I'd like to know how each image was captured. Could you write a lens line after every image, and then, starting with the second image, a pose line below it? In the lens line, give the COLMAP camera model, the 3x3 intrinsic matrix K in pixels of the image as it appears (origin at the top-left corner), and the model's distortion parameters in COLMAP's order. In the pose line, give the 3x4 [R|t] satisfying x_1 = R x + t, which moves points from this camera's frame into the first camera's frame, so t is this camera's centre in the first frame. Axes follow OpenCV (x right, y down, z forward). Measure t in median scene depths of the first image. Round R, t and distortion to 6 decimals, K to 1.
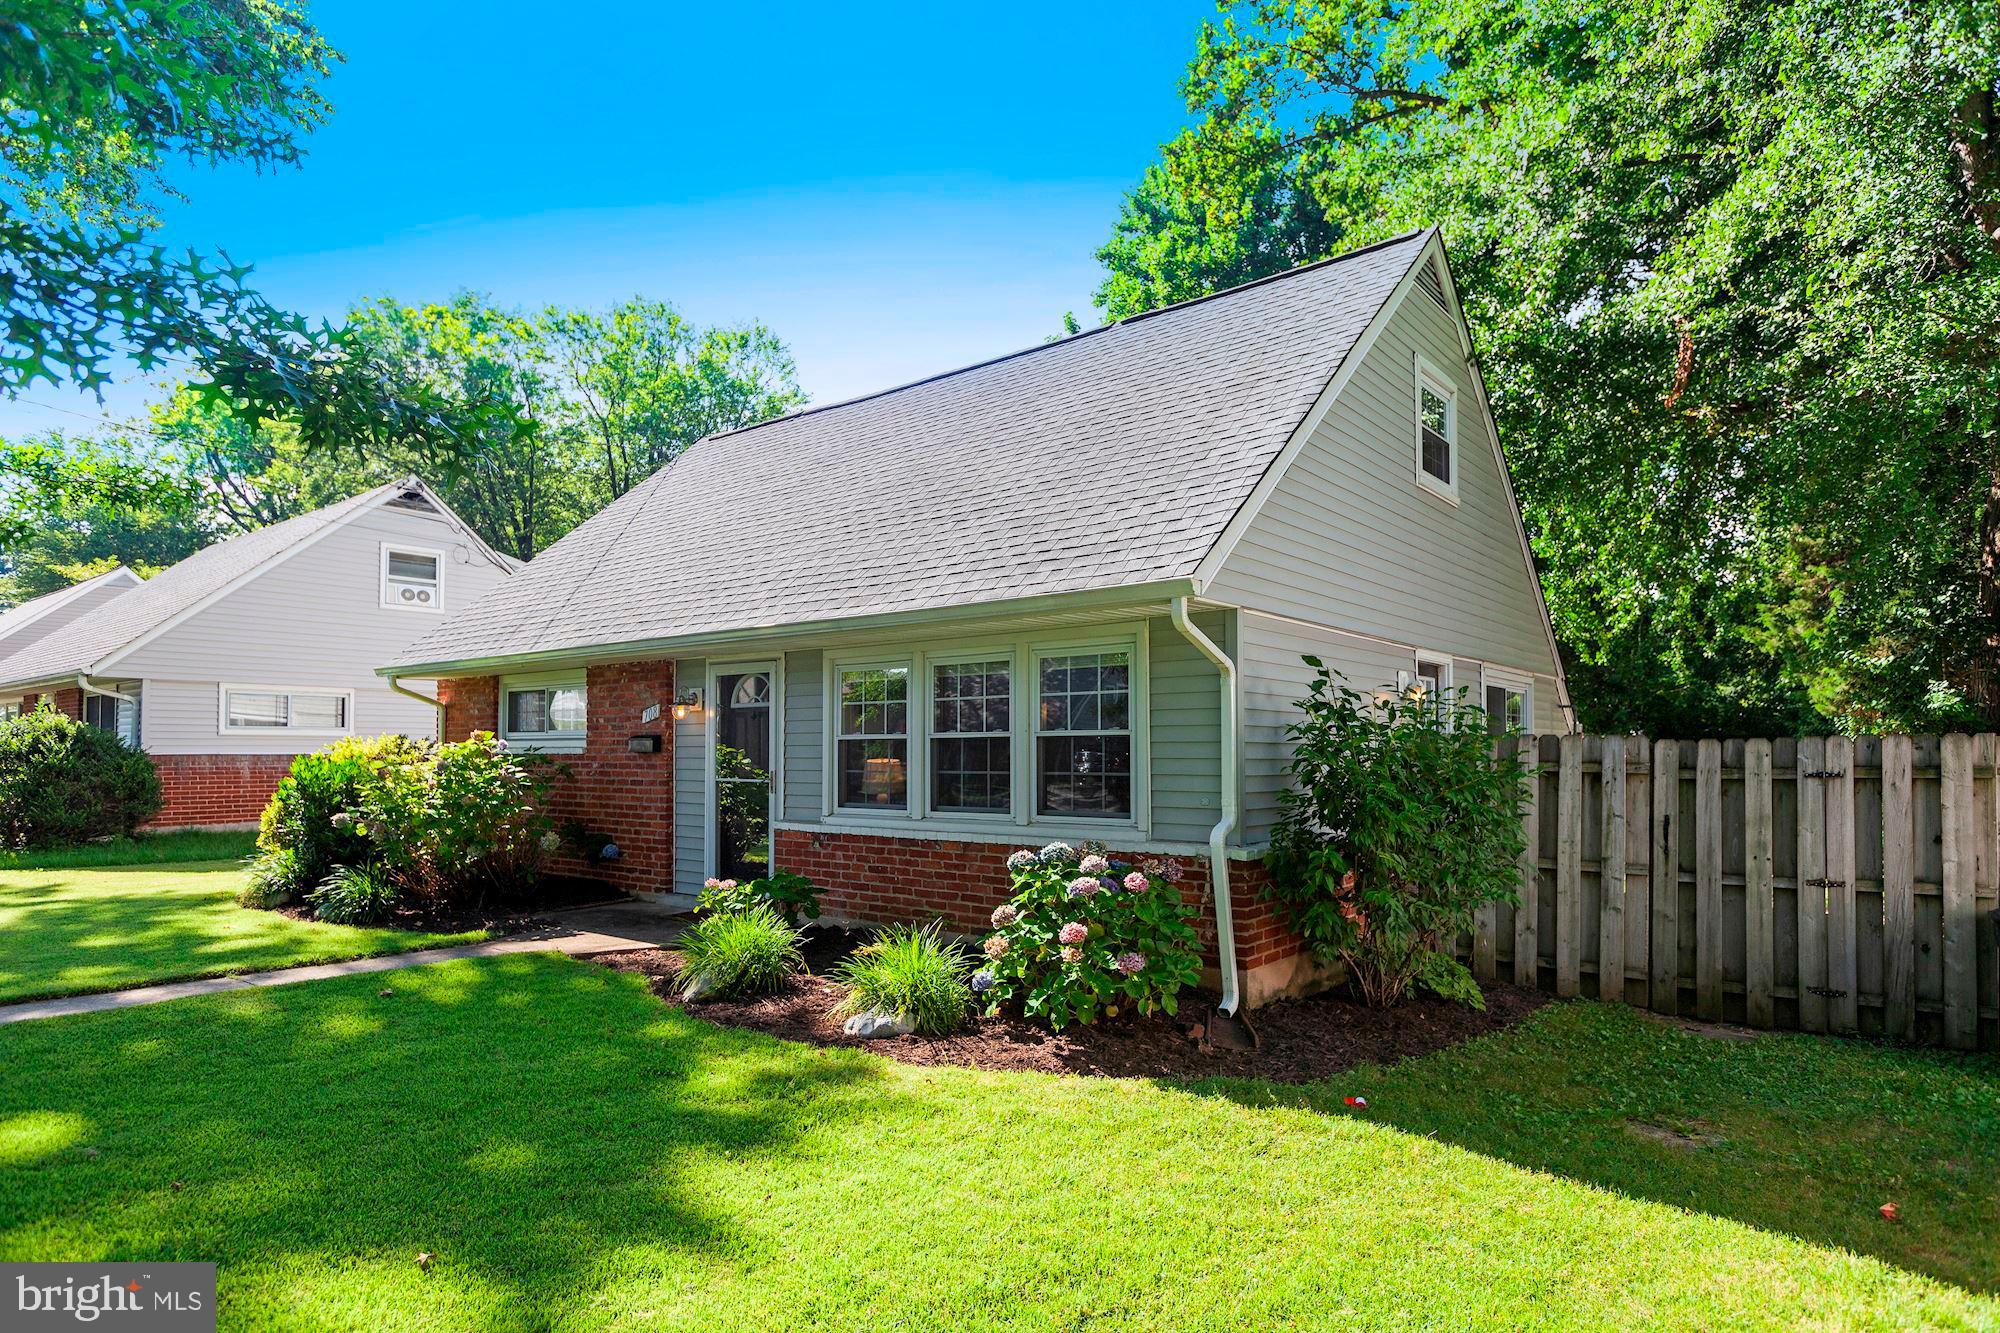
lens RADIAL K [[1141.4, 0, 983.5], [0, 1141.4, 738.4], [0, 0, 1]] dist [-0.001737, -0.000406]
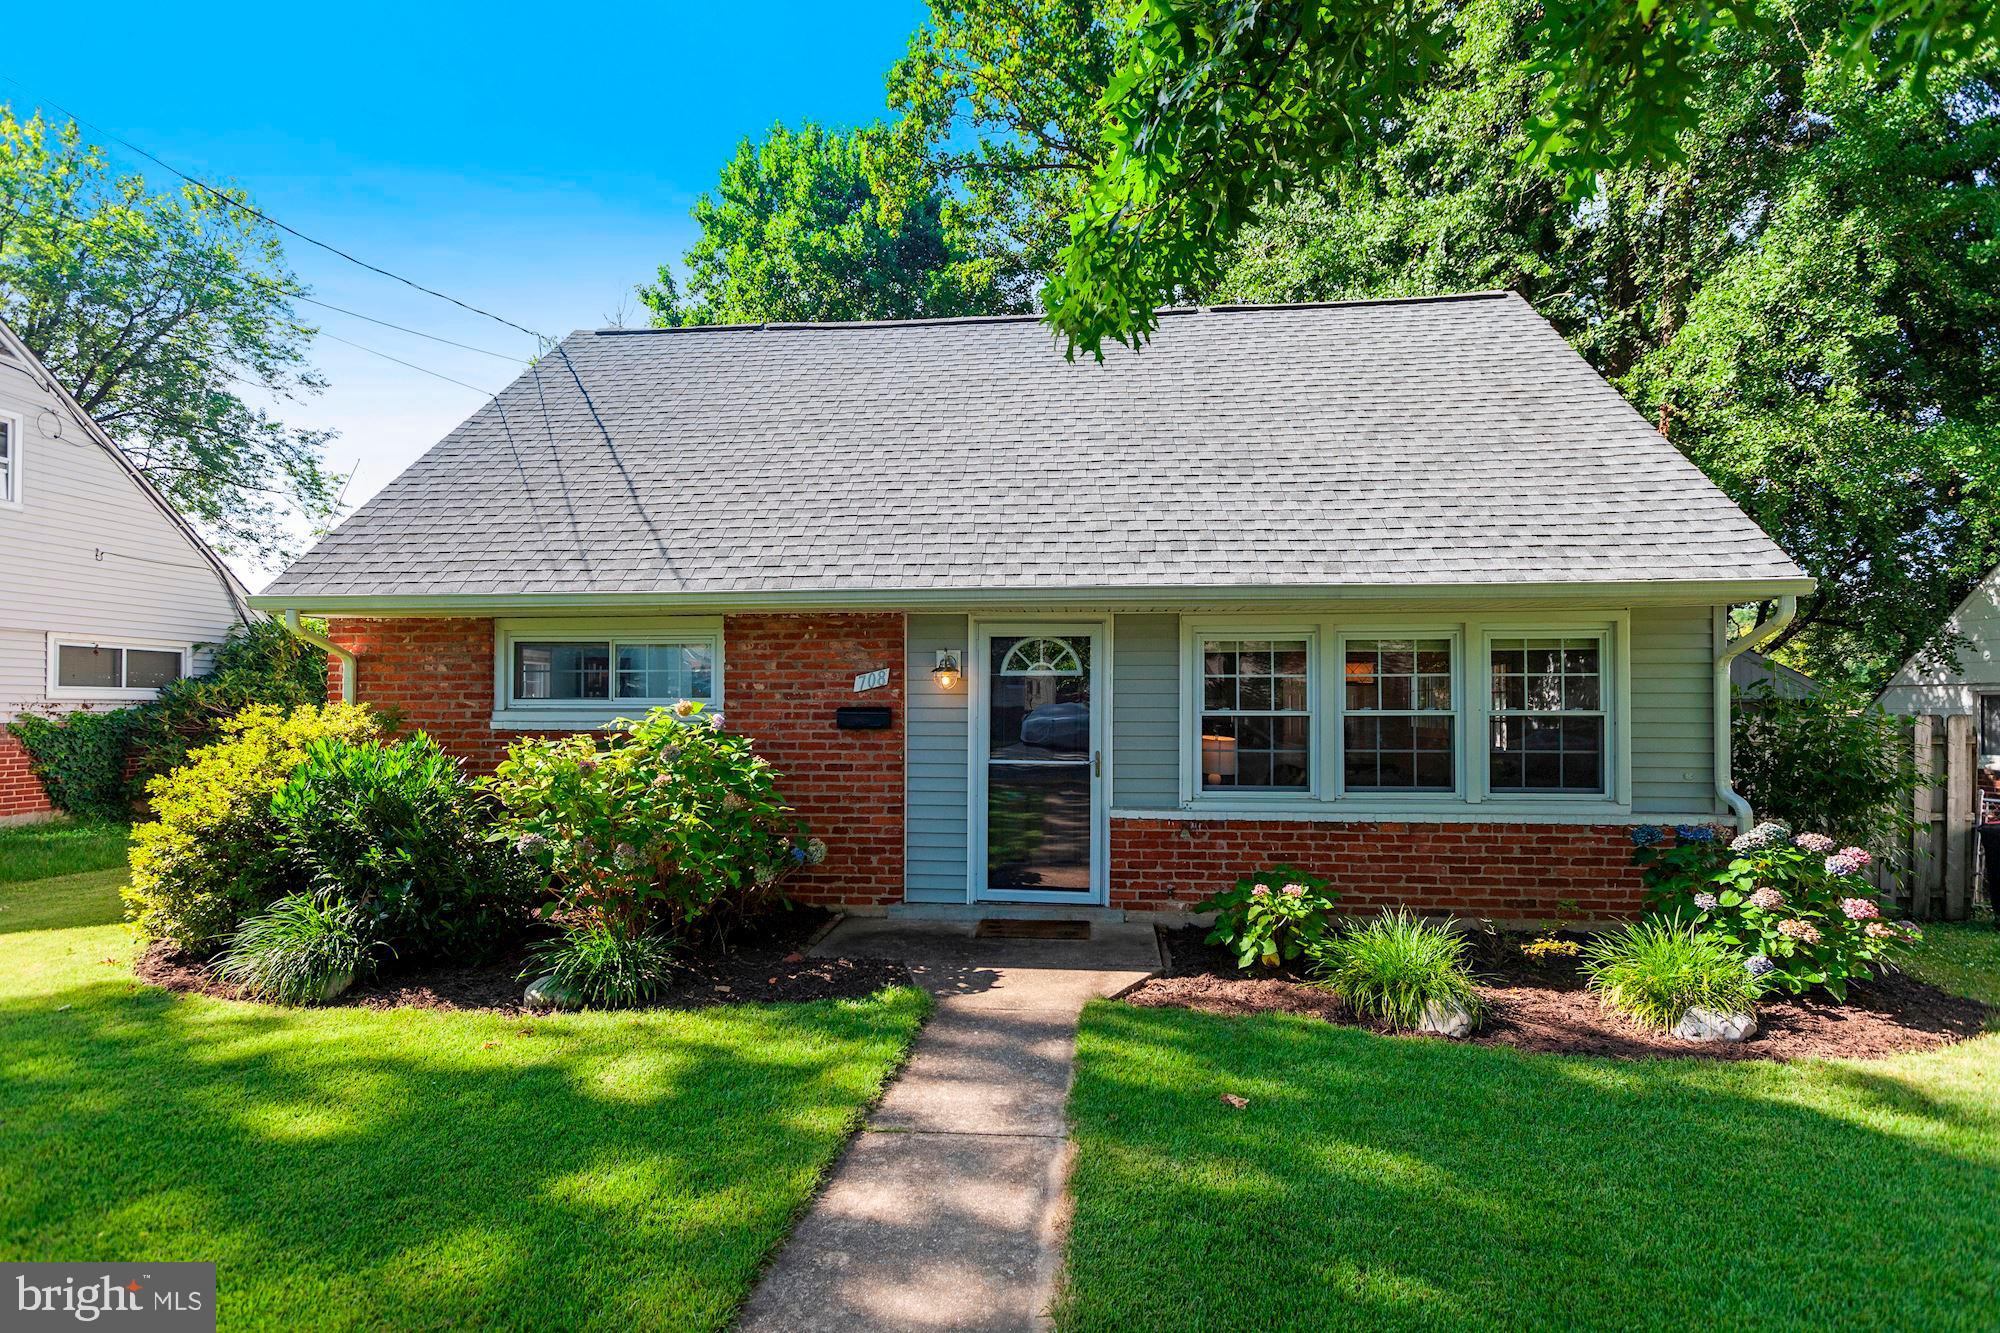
lens RADIAL K [[1018.1, 0, 997.4], [0, 1018.1, 710.7], [0, 0, 1]] dist [-0.003602, -0.000475]
pose [[0.831360, -0.000700, 0.555733, -0.739392], [-0.008360, 0.999870, 0.013766, -0.013232], [-0.555671, -0.016090, 0.831247, 0.441174]]
